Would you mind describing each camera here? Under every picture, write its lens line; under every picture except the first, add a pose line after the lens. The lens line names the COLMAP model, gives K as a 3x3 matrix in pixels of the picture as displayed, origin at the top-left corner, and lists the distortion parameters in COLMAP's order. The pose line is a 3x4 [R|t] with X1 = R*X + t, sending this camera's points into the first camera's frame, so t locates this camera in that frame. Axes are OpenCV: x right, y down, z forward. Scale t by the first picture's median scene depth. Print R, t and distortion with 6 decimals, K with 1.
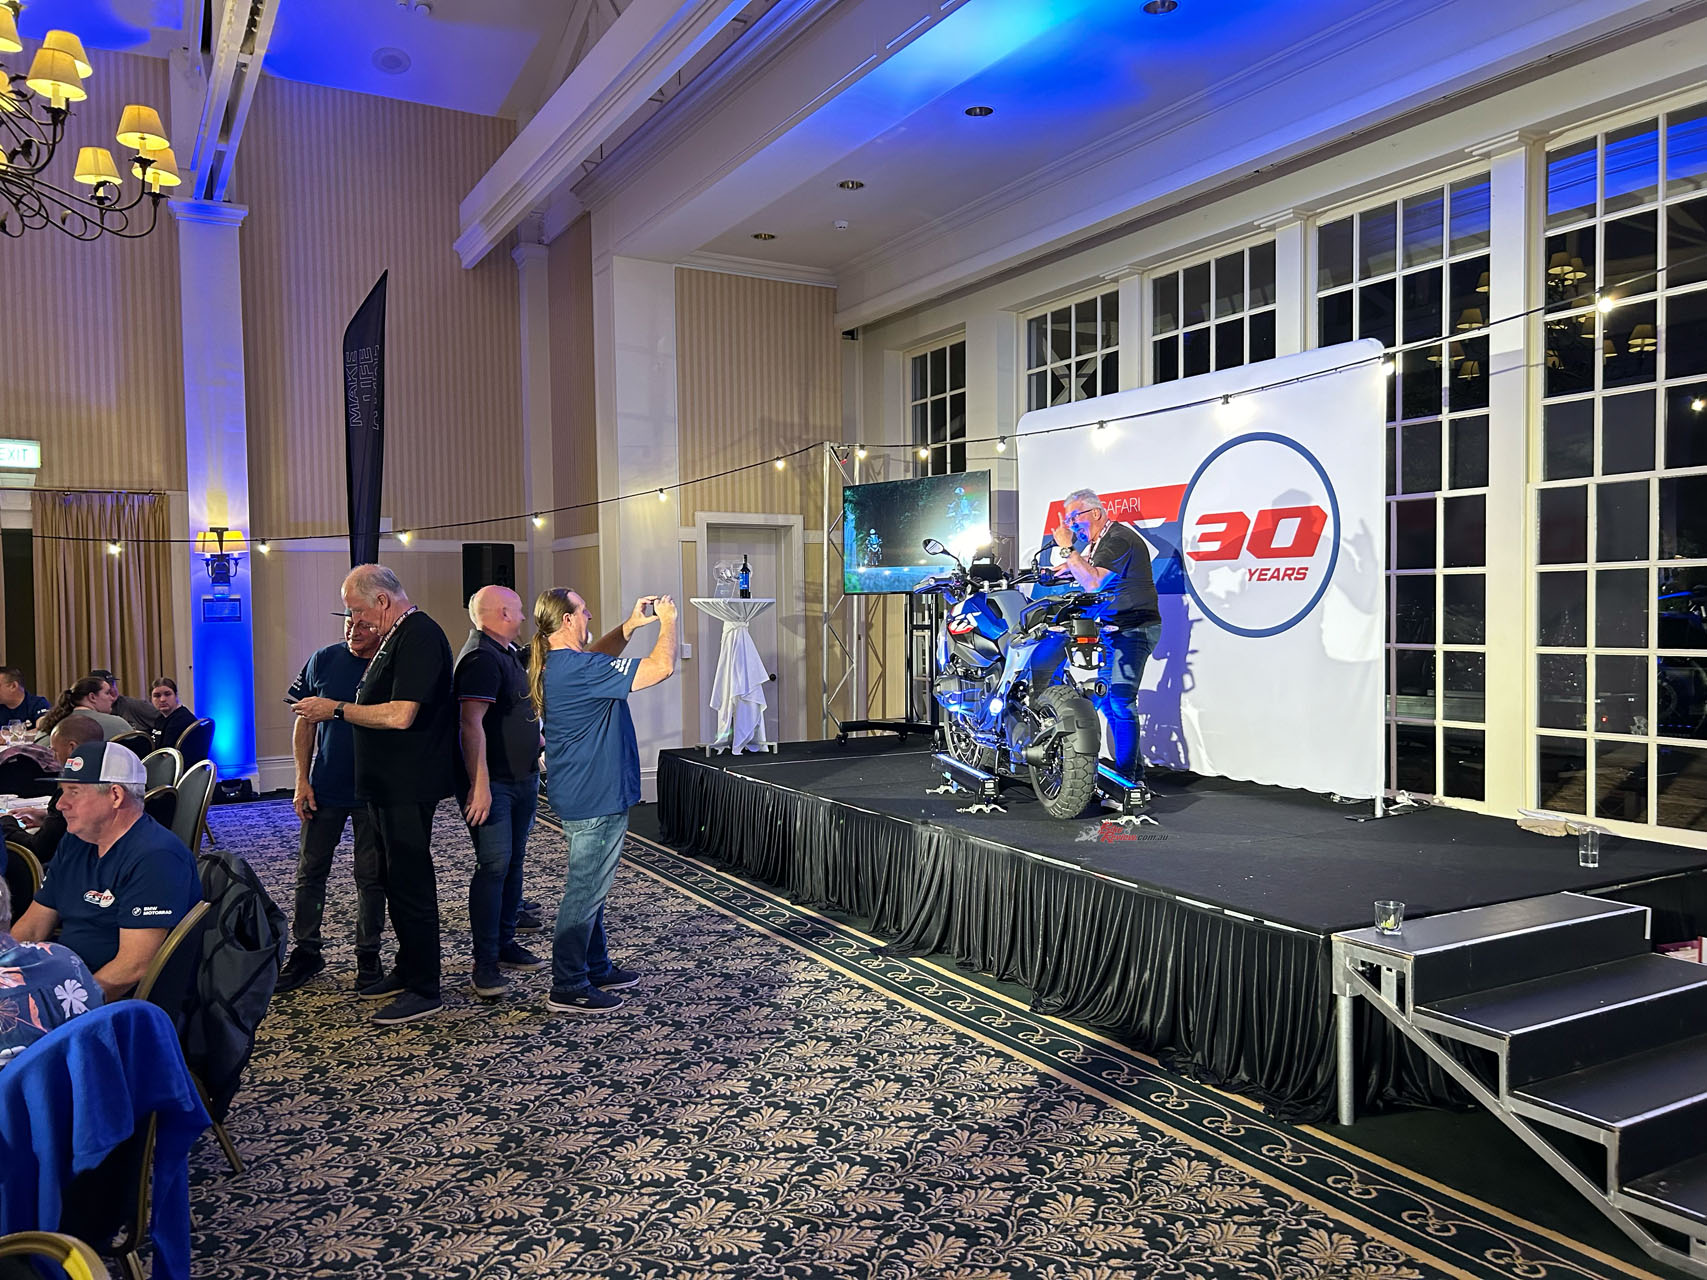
lens RADIAL K [[1291.1, 0, 847.2], [0, 1291.1, 658.7], [0, 0, 1]] dist [0.005817, 0.007254]
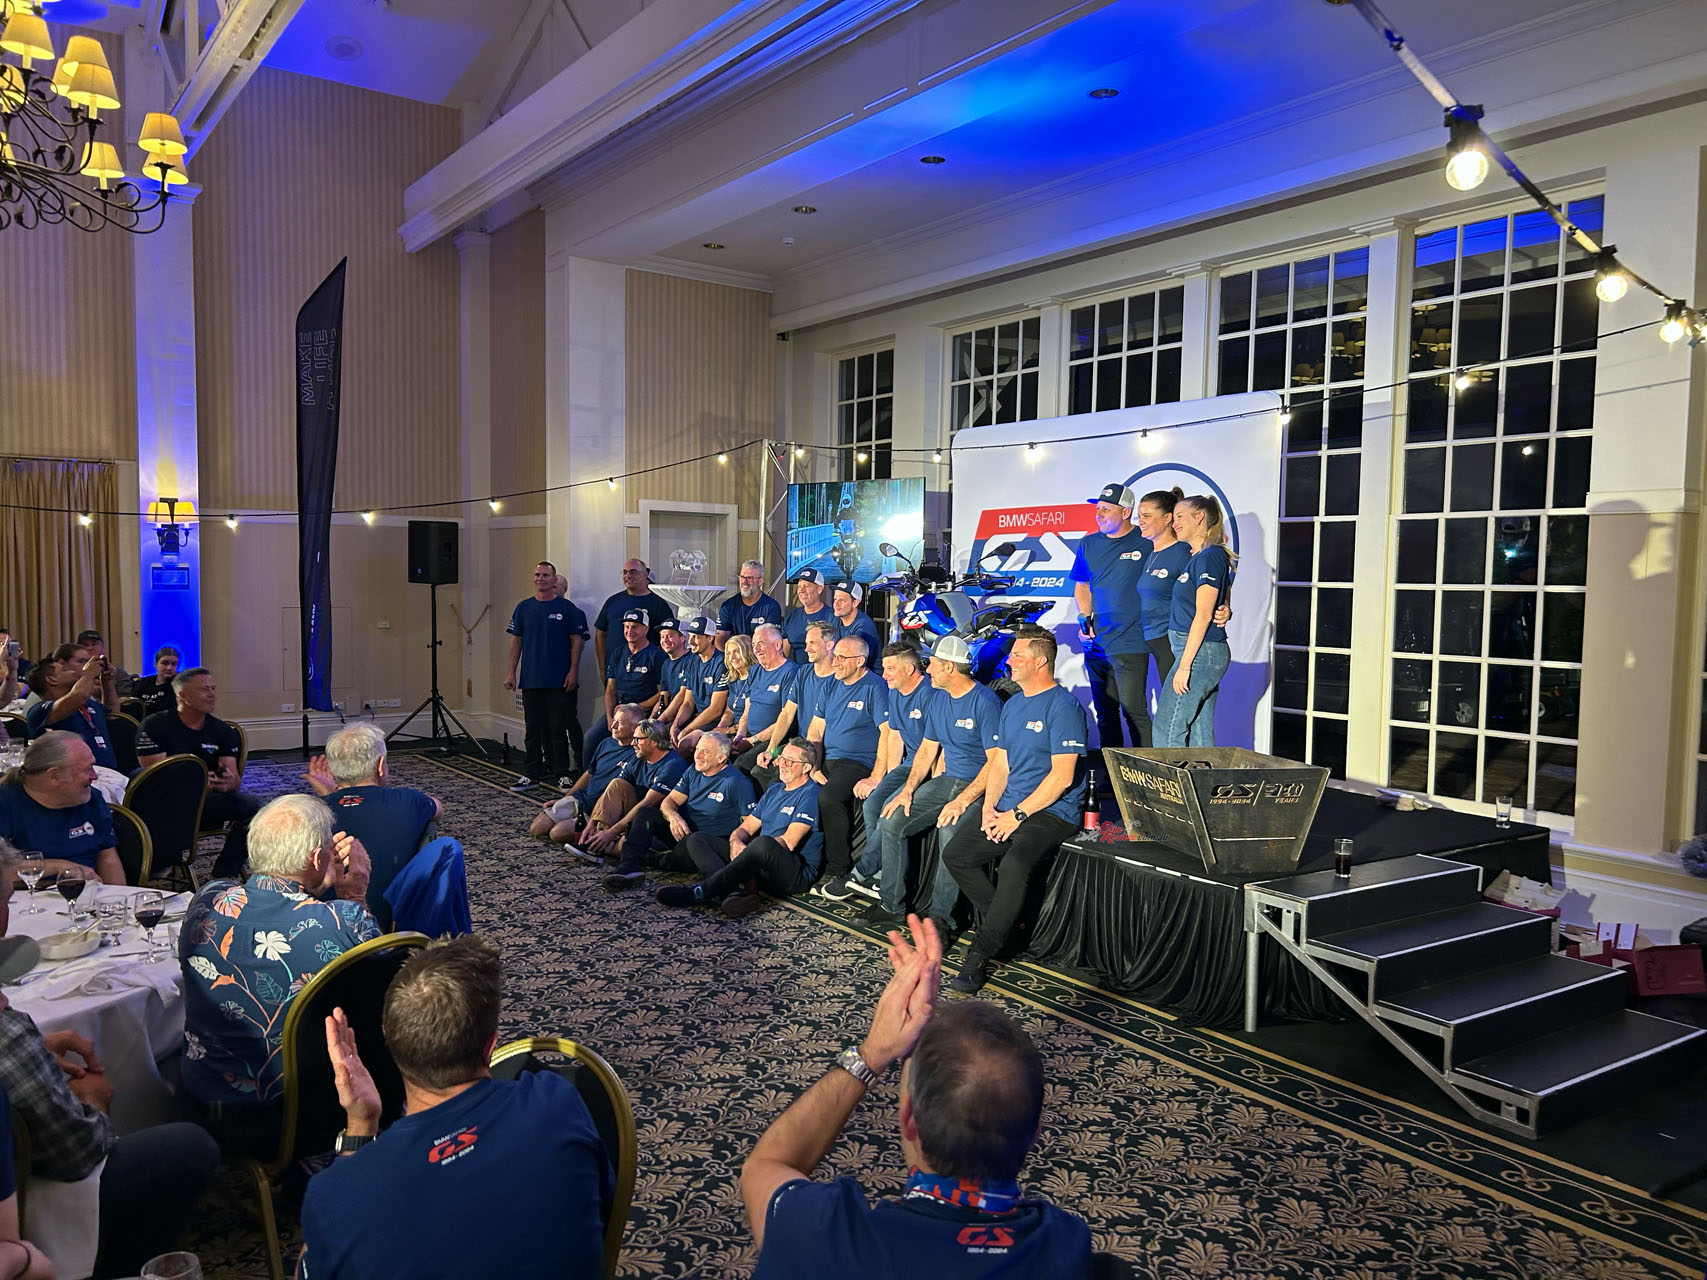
lens RADIAL K [[1284.6, 0, 829.8], [0, 1284.6, 668.0], [0, 0, 1]] dist [0.007625, -0.003012]
pose [[0.995252, 0.020479, 0.095153, -0.085939], [-0.023744, 0.999163, 0.033299, -0.019119], [-0.094391, -0.035400, 0.994906, -0.118622]]
